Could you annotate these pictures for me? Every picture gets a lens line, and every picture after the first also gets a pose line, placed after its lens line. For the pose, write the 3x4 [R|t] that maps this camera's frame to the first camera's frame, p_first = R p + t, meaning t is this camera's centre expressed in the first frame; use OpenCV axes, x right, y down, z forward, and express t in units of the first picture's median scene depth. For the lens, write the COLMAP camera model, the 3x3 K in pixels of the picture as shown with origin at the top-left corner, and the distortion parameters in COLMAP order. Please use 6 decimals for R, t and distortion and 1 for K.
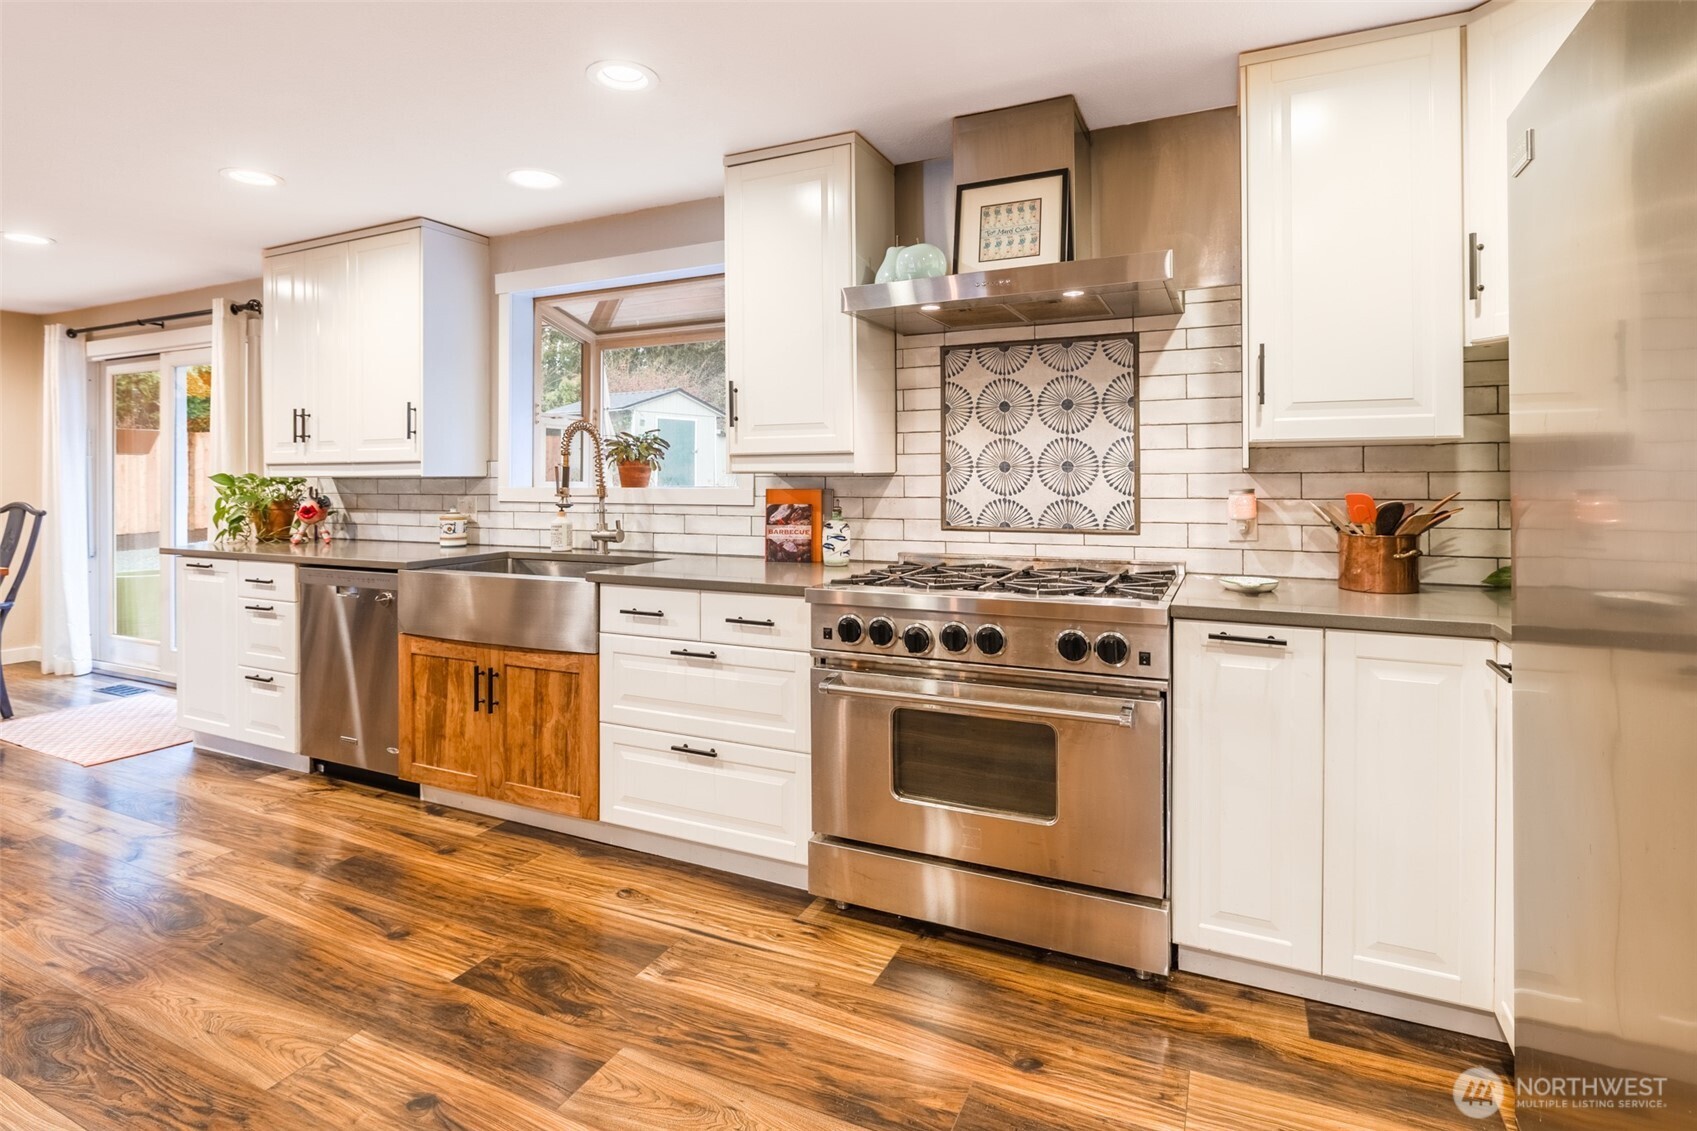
lens RADIAL K [[880.2, 0, 795.9], [0, 880.2, 474.9], [0, 0, 1]] dist [-0.014959, -0.000337]
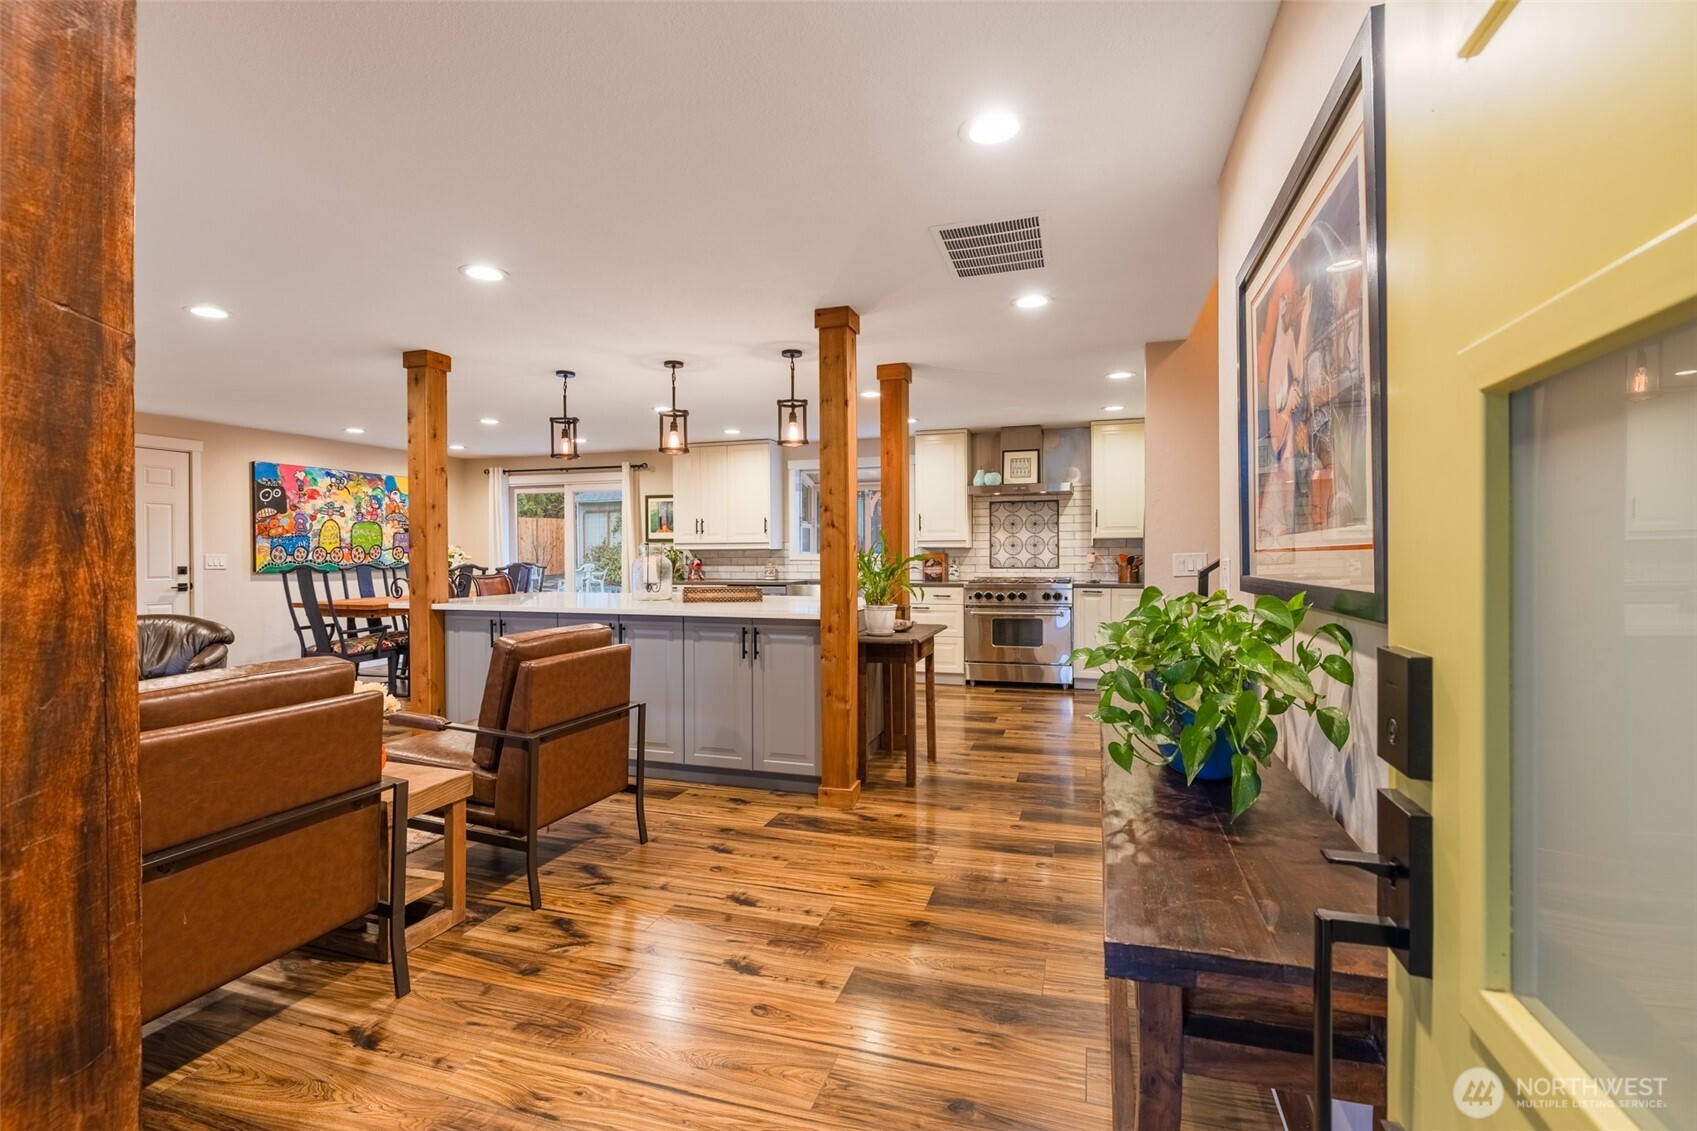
lens RADIAL K [[823.6, 0, 852.7], [0, 823.6, 561.4], [0, 0, 1]] dist [-0.001085, 0.001093]
pose [[0.982647, -0.003112, 0.185460, -0.769661], [0.000460, 0.999897, 0.014340, 0.004082], [-0.185486, -0.014006, 0.982547, -1.526679]]
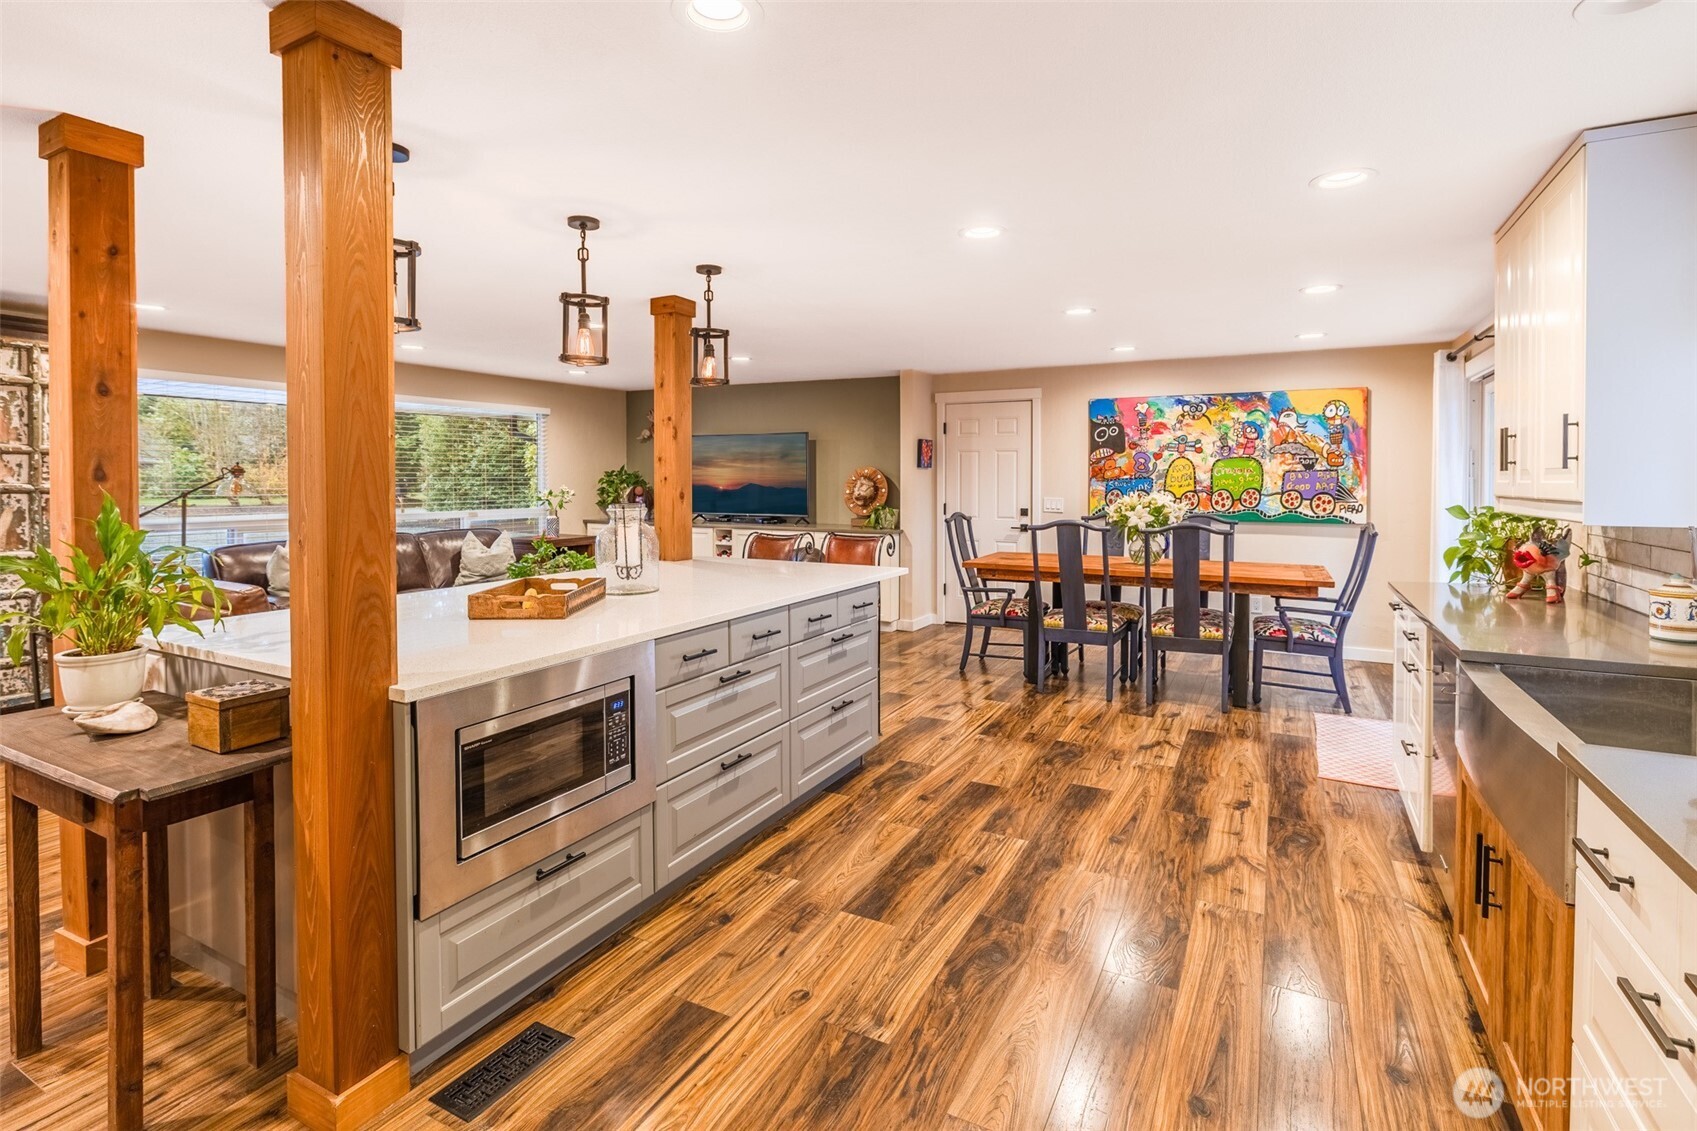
lens RADIAL K [[823.6, 0, 861.0], [0, 823.6, 490.1], [0, 0, 1]] dist [-0.001085, 0.001093]
pose [[-0.006530, 0.016553, -0.999842, 0.244291], [0.003011, 0.999859, 0.016534, -0.045593], [0.999974, -0.002903, -0.006578, 0.572360]]
